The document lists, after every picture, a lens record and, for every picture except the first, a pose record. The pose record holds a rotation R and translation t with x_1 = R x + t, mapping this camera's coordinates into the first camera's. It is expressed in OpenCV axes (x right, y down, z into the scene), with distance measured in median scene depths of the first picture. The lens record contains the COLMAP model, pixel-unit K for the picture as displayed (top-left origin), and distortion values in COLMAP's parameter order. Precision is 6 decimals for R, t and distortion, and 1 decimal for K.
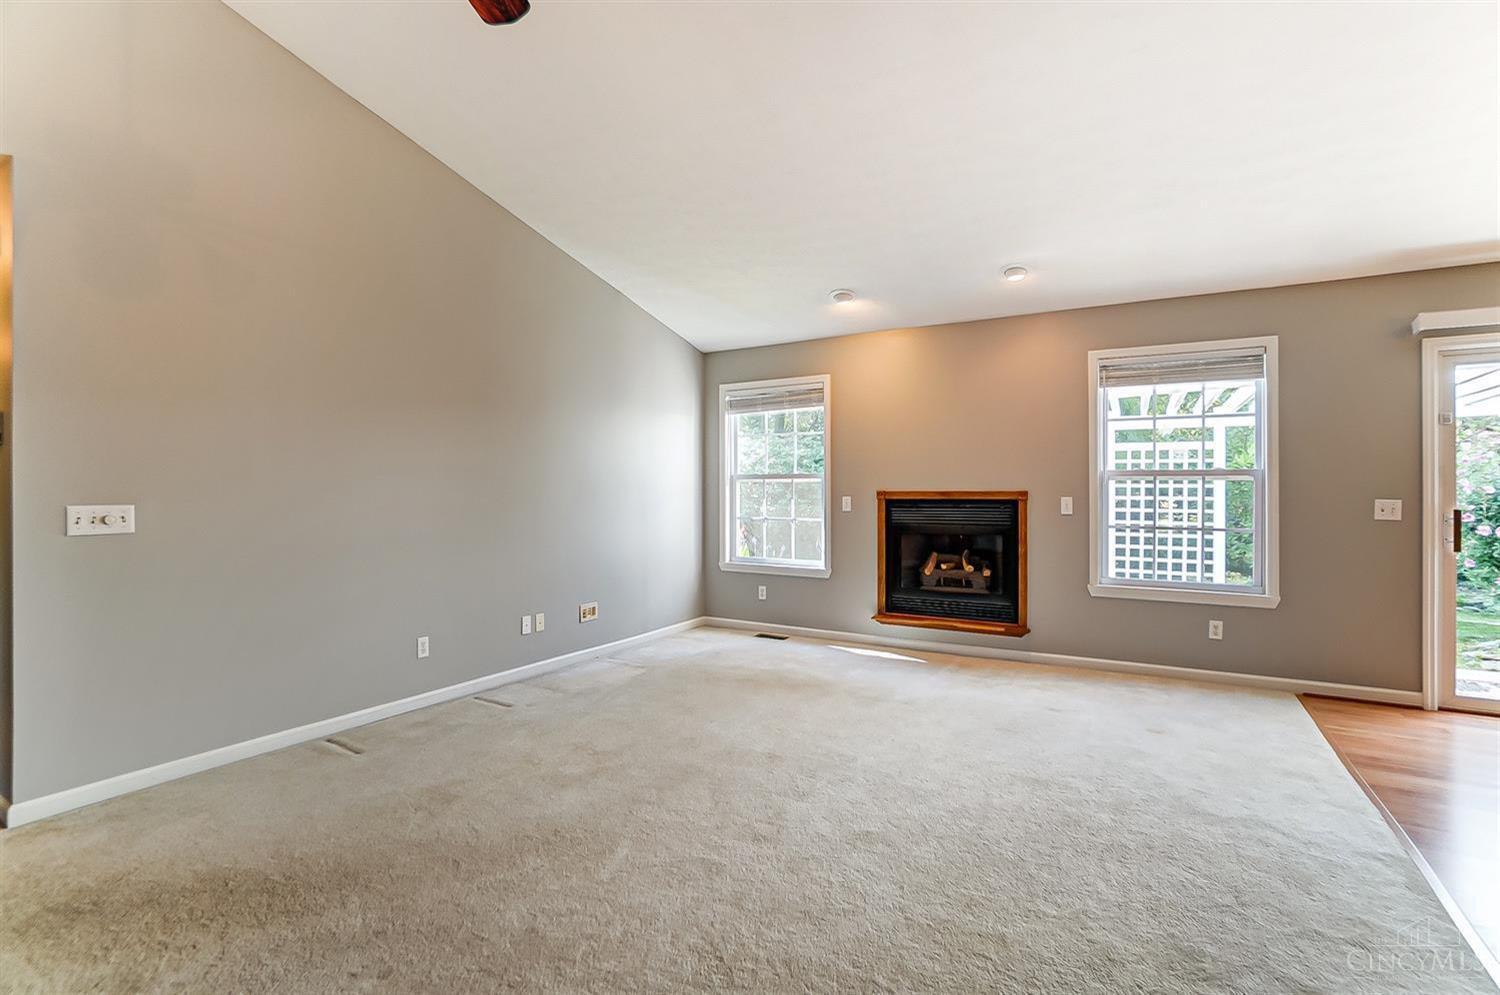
lens RADIAL K [[702.0, 0, 743.7], [0, 702.0, 490.8], [0, 0, 1]] dist [-0.059373, 0.022937]
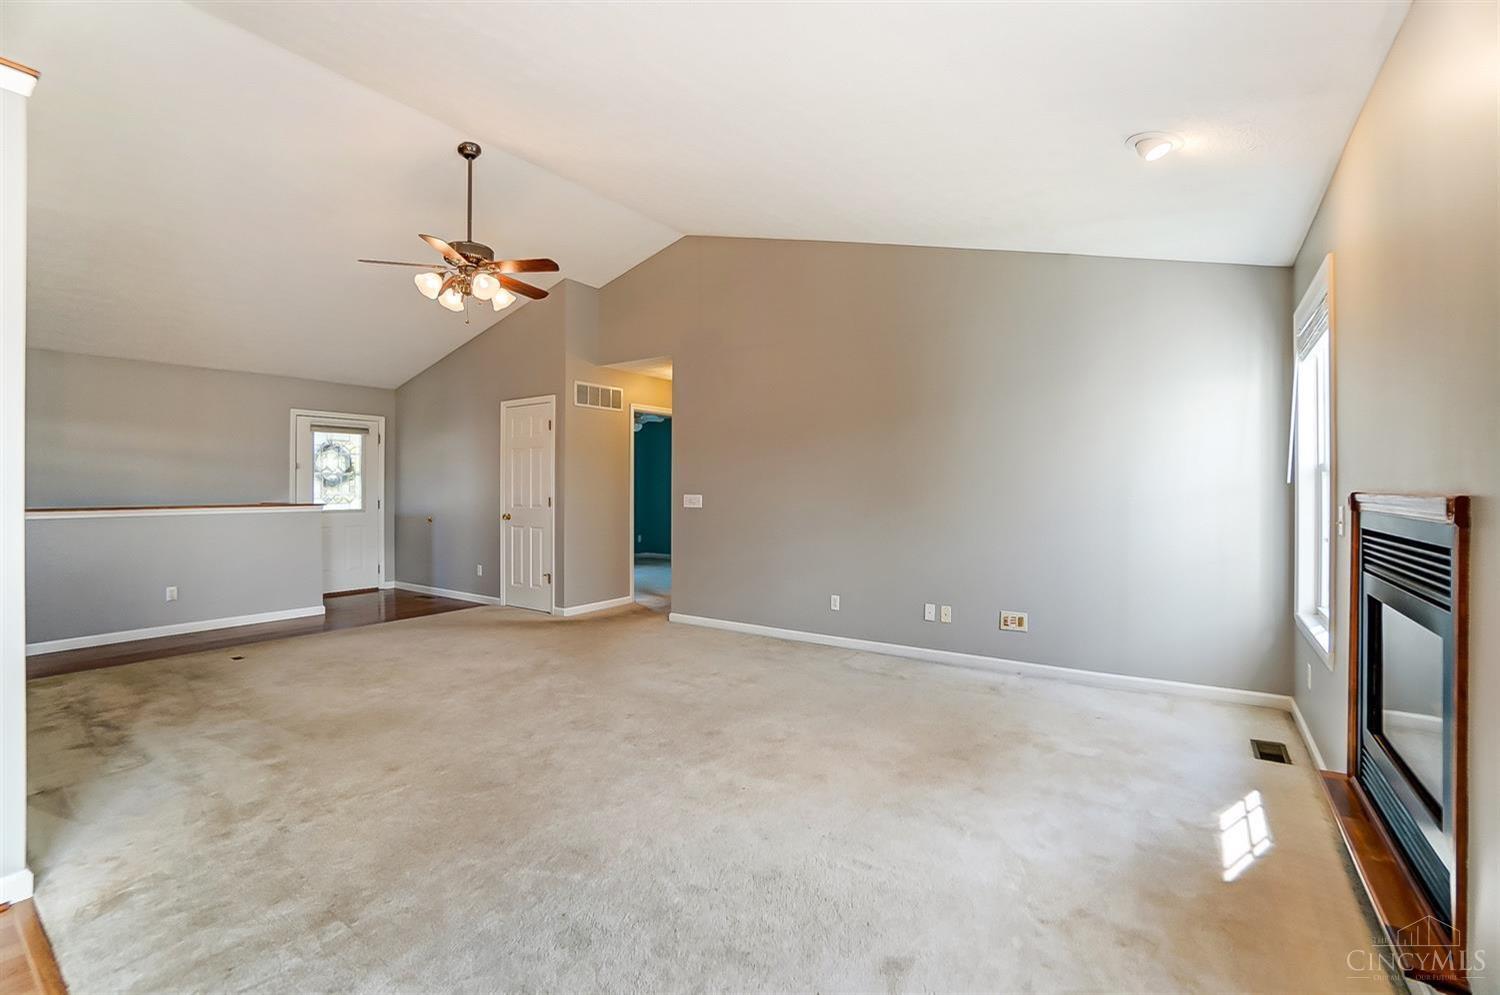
lens RADIAL K [[663.6, 0, 739.6], [0, 663.6, 488.8], [0, 0, 1]] dist [-0.063296, 0.022505]
pose [[-0.071362, 0.003504, -0.997444, 0.689635], [-0.001699, 0.999992, 0.003635, -0.004248], [0.997449, 0.001954, -0.071356, 0.721800]]
